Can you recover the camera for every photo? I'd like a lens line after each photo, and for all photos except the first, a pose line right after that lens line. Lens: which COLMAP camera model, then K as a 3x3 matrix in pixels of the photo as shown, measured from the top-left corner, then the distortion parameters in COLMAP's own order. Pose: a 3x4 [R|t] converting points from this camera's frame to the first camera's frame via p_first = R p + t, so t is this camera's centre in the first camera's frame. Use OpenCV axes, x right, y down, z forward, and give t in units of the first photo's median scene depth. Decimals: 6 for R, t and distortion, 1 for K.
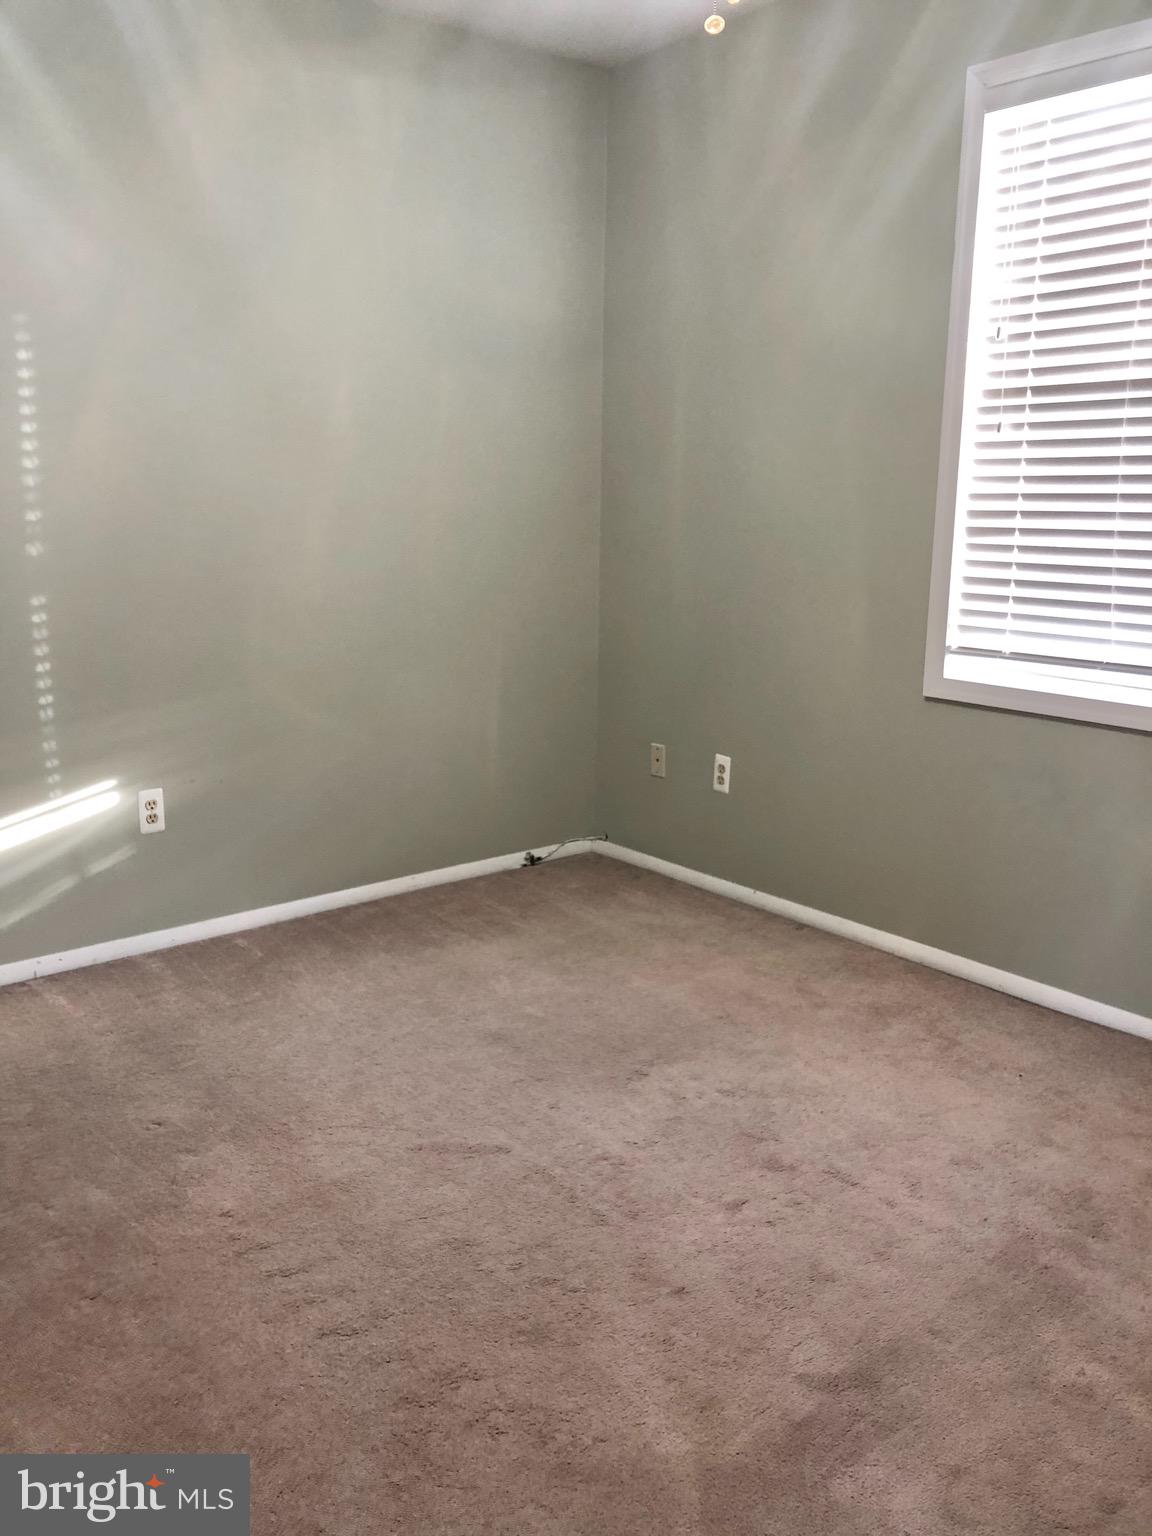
lens RADIAL K [[1254.7, 0, 575.4], [0, 1254.7, 760.8], [0, 0, 1]] dist [0.035710, -0.053359]
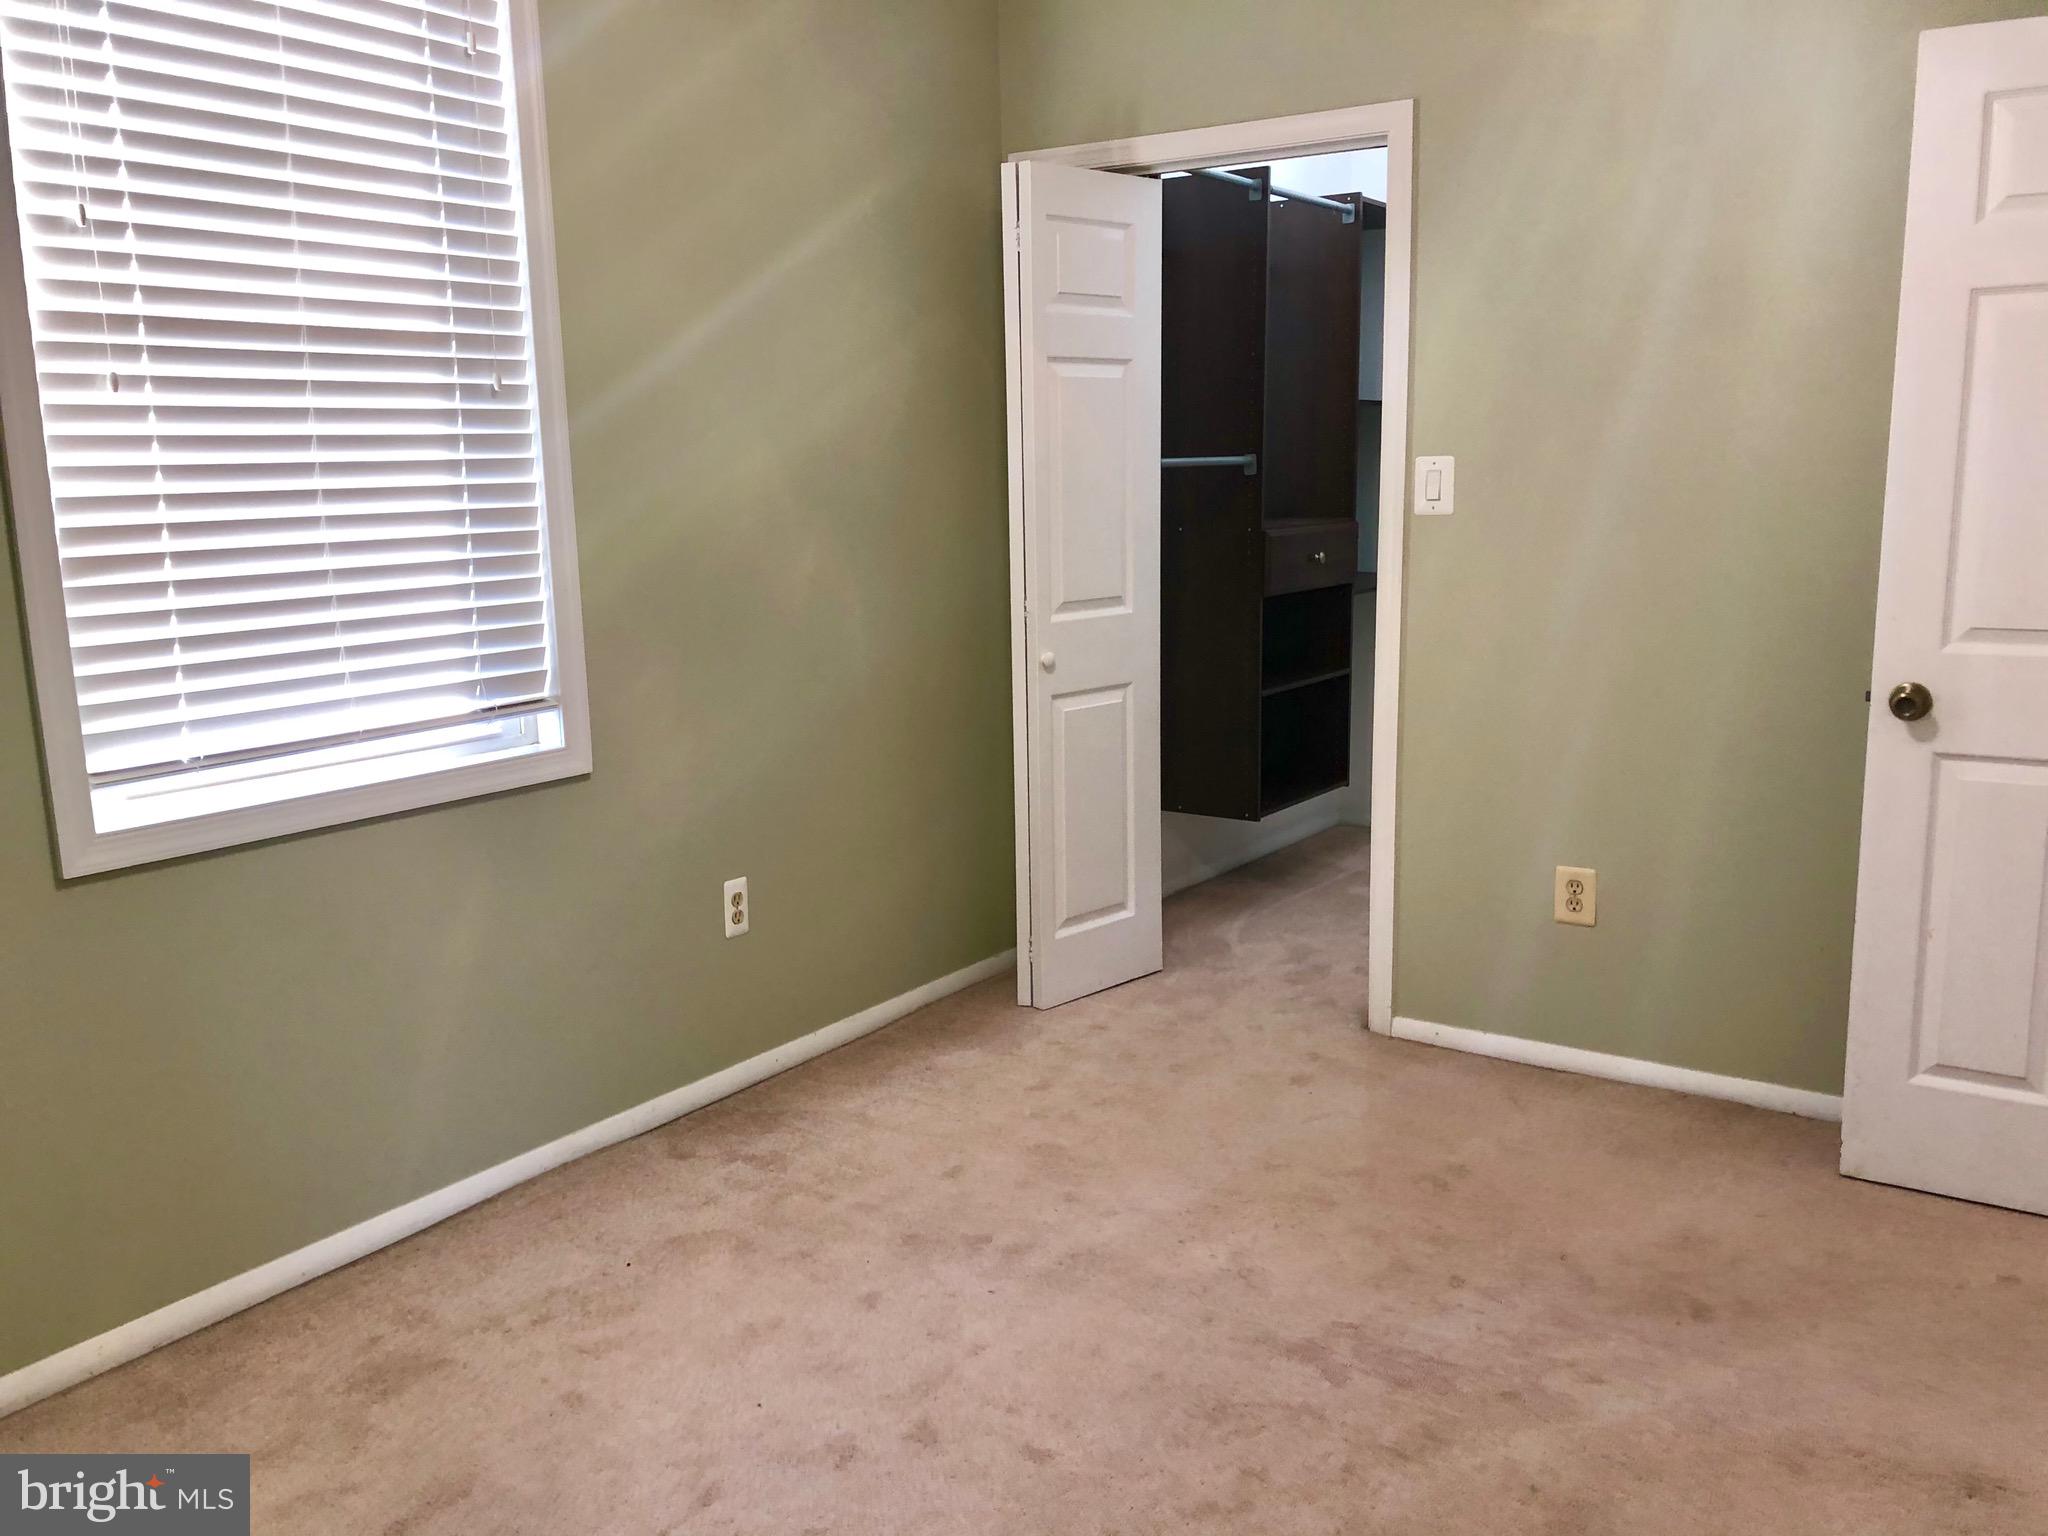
lens RADIAL K [[1672.9, 0, 1025.1], [0, 1672.9, 778.8], [0, 0, 1]] dist [0.035710, -0.053359]
pose [[-0.279908, -0.175963, 0.943763, -0.547755], [0.219664, 0.945240, 0.241388, -0.192225], [-0.934558, 0.274877, -0.225927, 0.856588]]
